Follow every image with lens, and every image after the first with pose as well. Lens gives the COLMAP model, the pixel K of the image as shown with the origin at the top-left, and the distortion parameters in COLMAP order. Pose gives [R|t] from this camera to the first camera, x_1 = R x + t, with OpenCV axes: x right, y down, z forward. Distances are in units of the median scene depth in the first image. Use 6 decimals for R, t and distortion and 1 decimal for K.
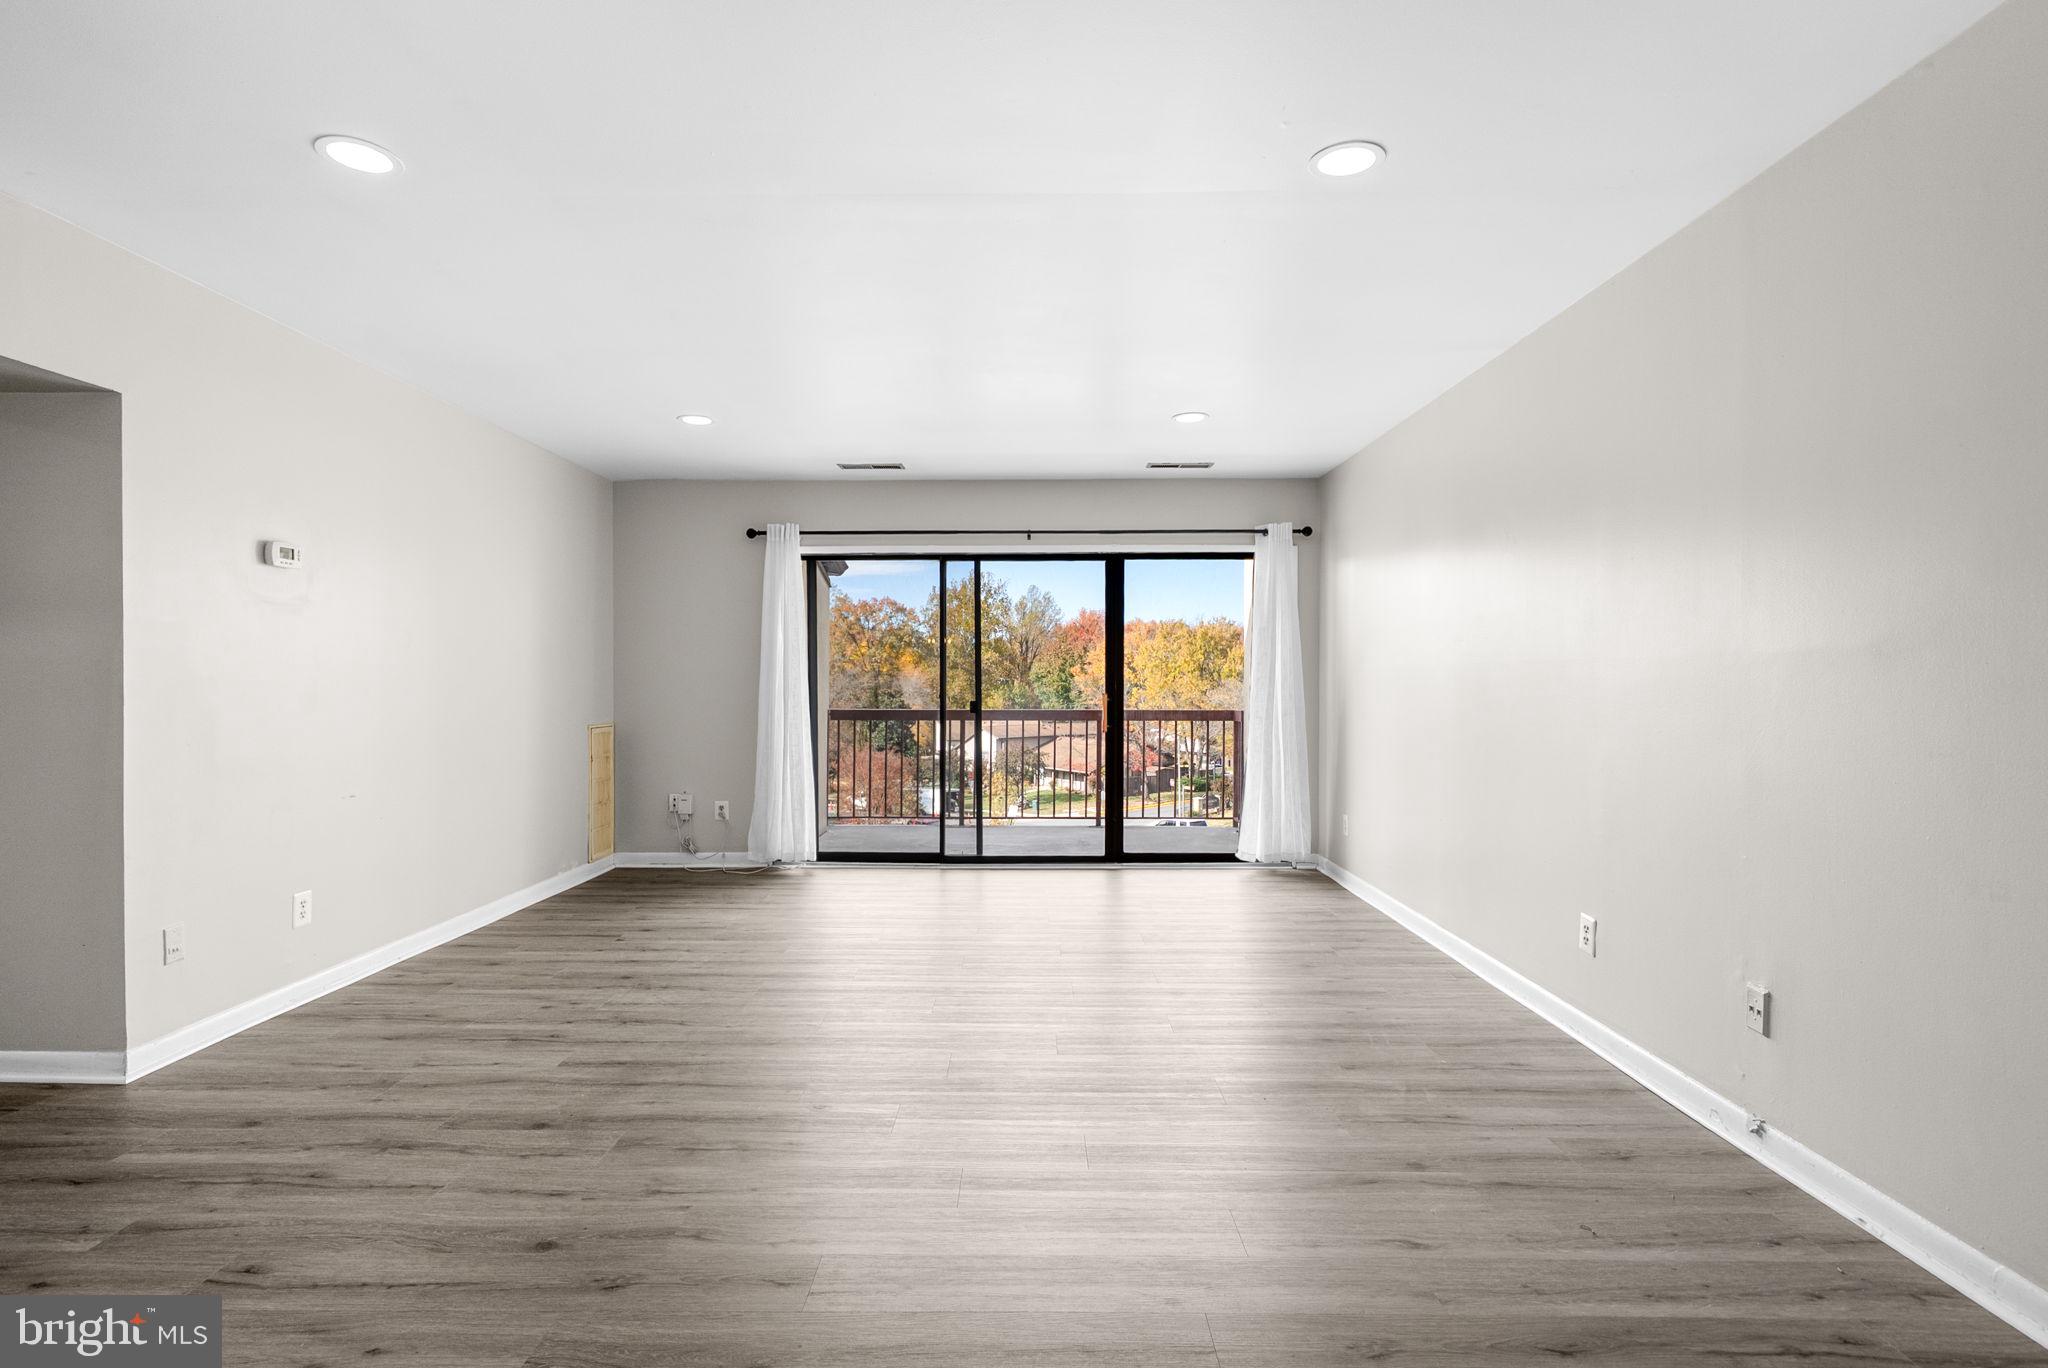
lens RADIAL K [[957.2, 0, 1018.1], [0, 957.2, 676.9], [0, 0, 1]] dist [-0.002081, 0.000687]
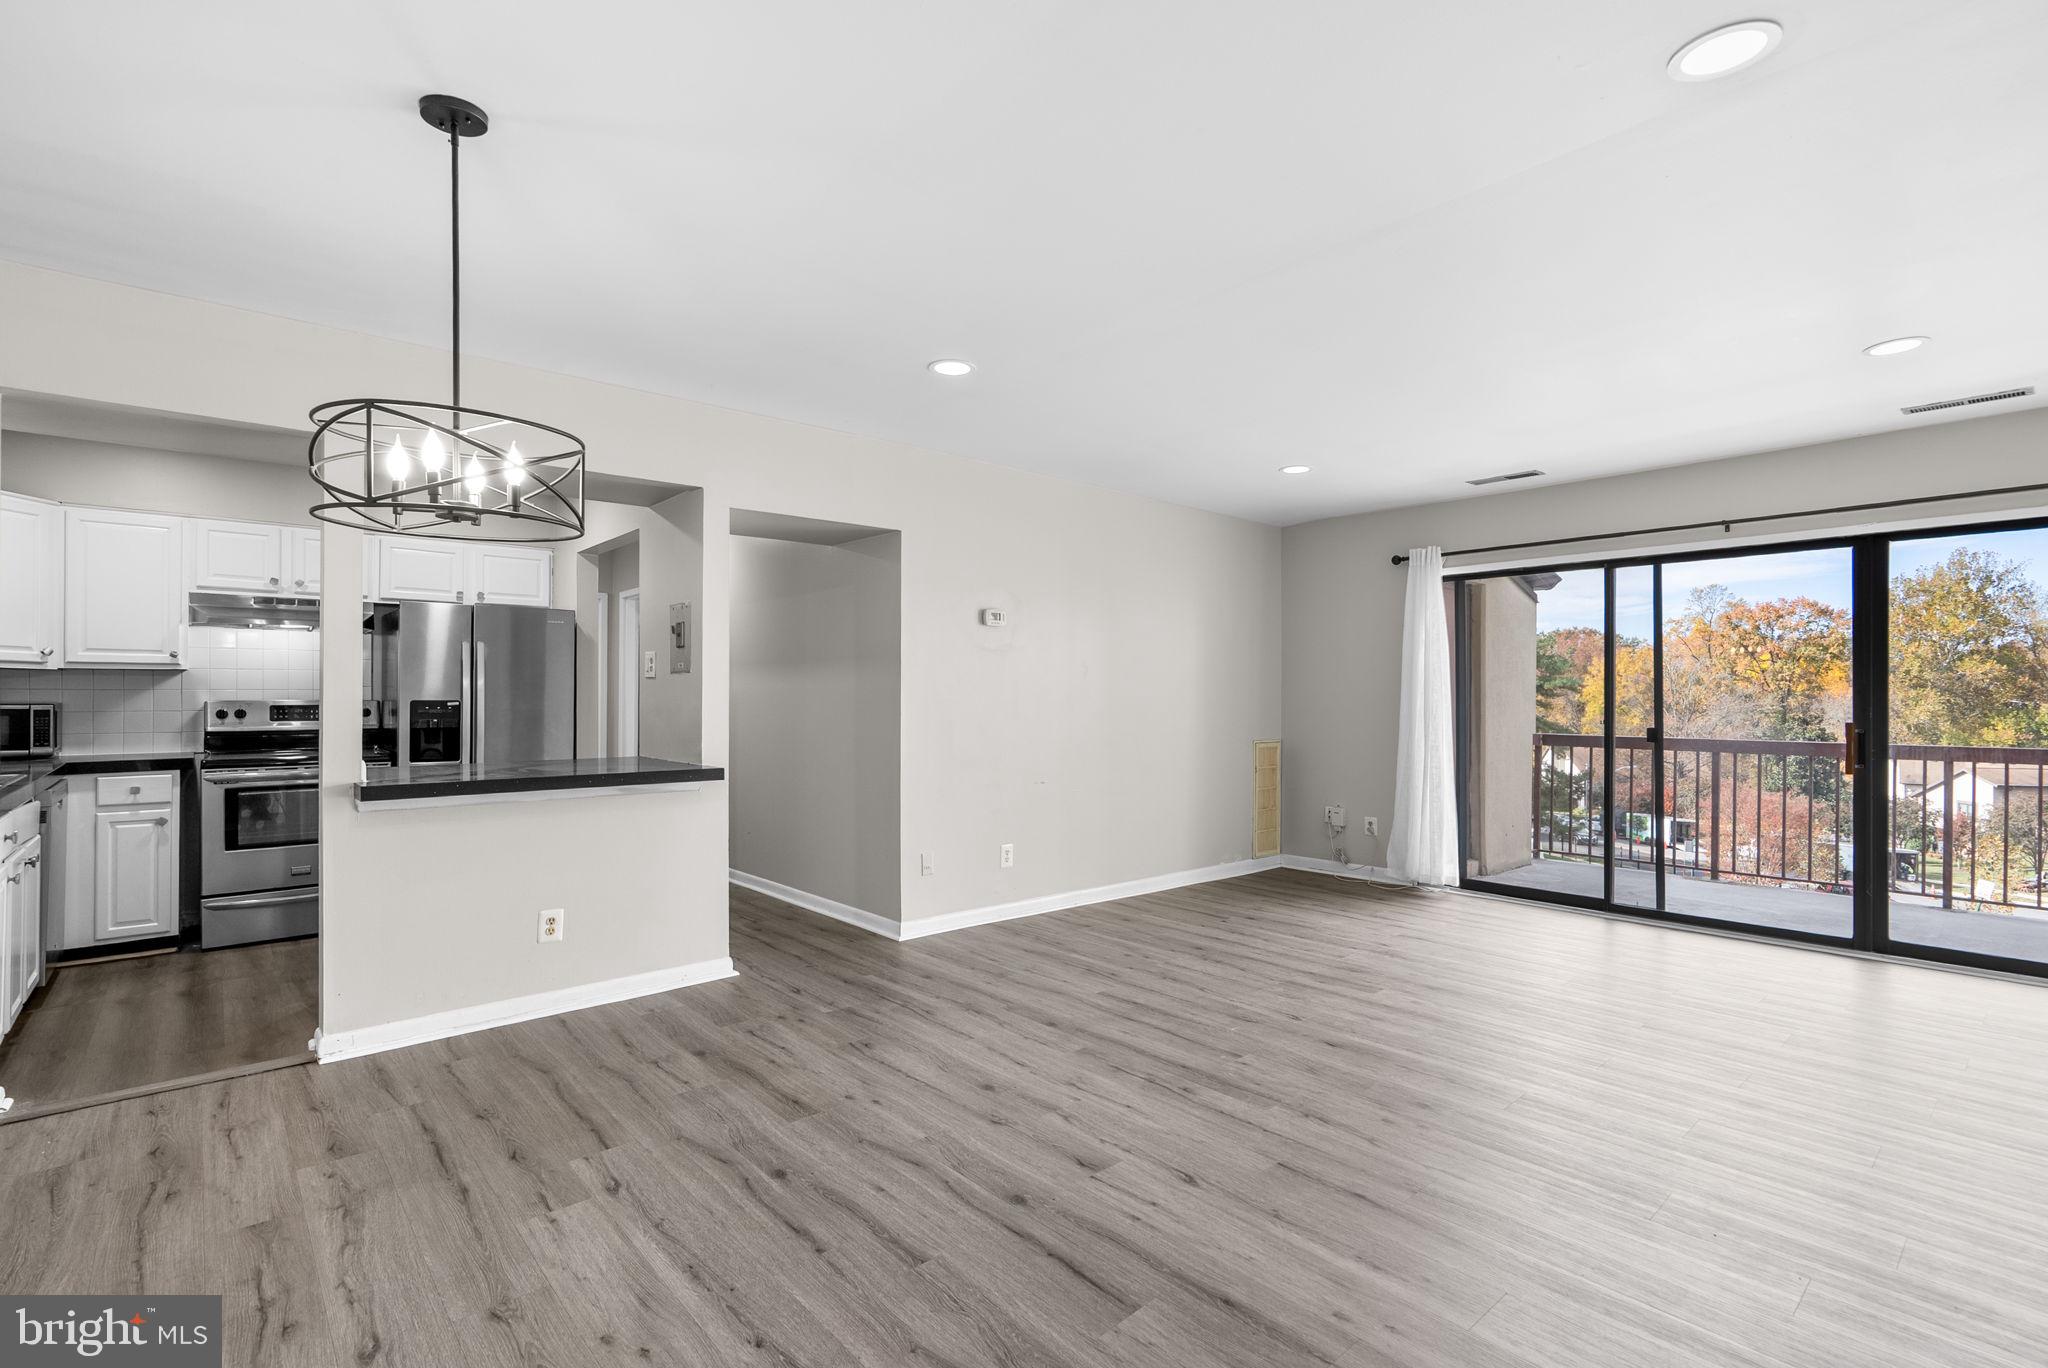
lens RADIAL K [[948.3, 0, 1027.9], [0, 948.3, 687.9], [0, 0, 1]] dist [-0.001099, 0.000395]
pose [[0.672883, -0.005276, -0.739730, 0.308662], [-0.002144, 0.999956, -0.009082, -0.003159], [0.739746, 0.007697, 0.672842, 0.029513]]
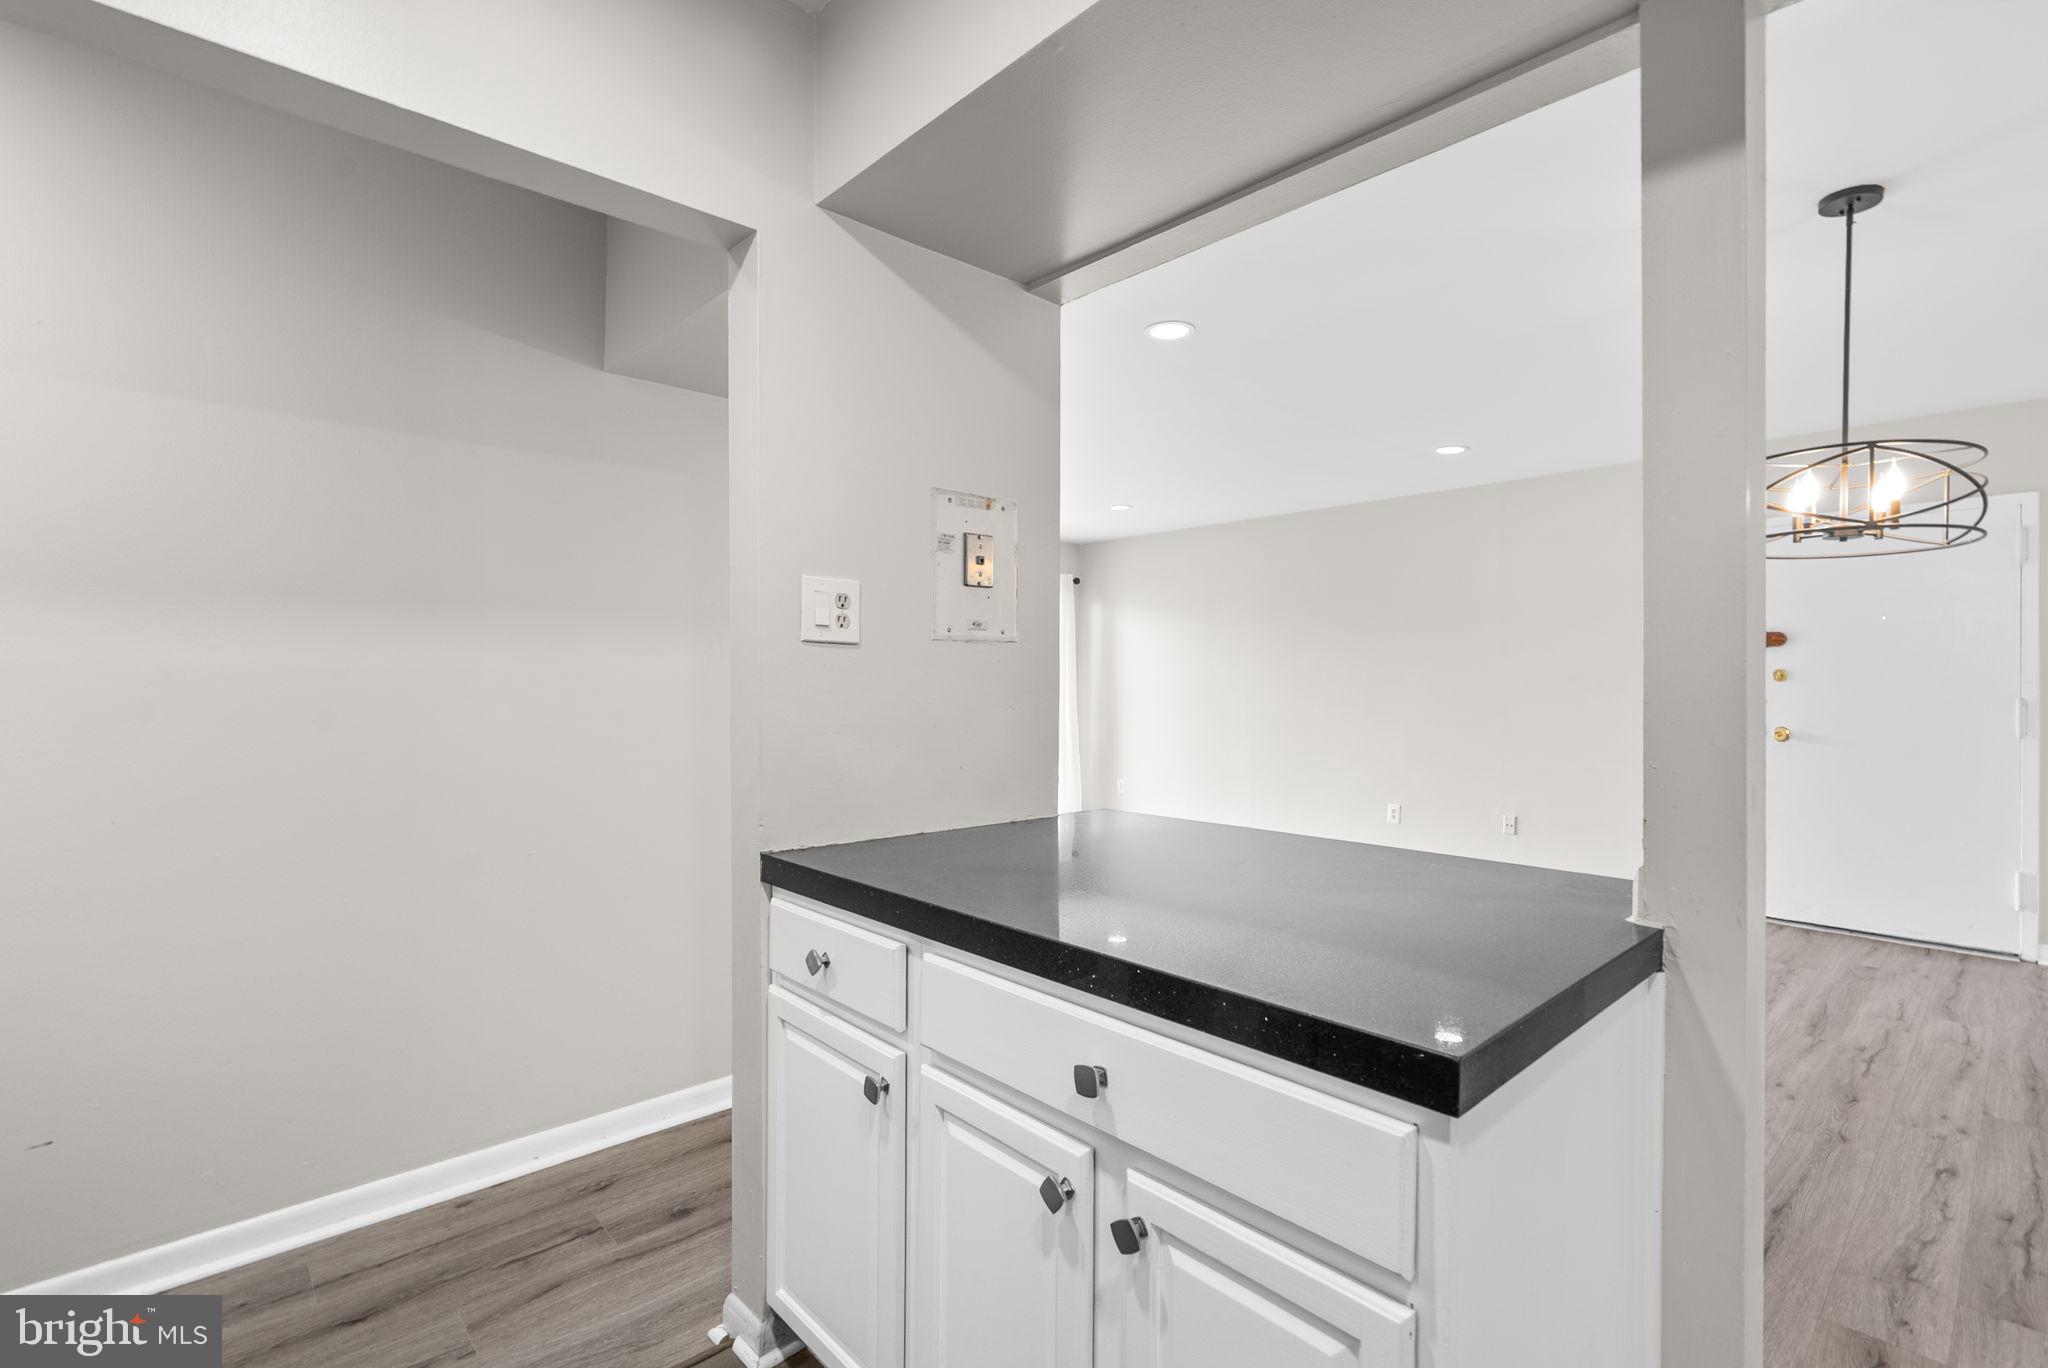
lens RADIAL K [[957.2, 0, 1018.1], [0, 957.2, 676.9], [0, 0, 1]] dist [-0.002081, 0.000687]
pose [[0.719438, 0.008661, 0.694503, -1.030170], [-0.004807, 0.999960, -0.007490, -0.000924], [-0.694540, 0.002050, 0.719451, 0.073338]]
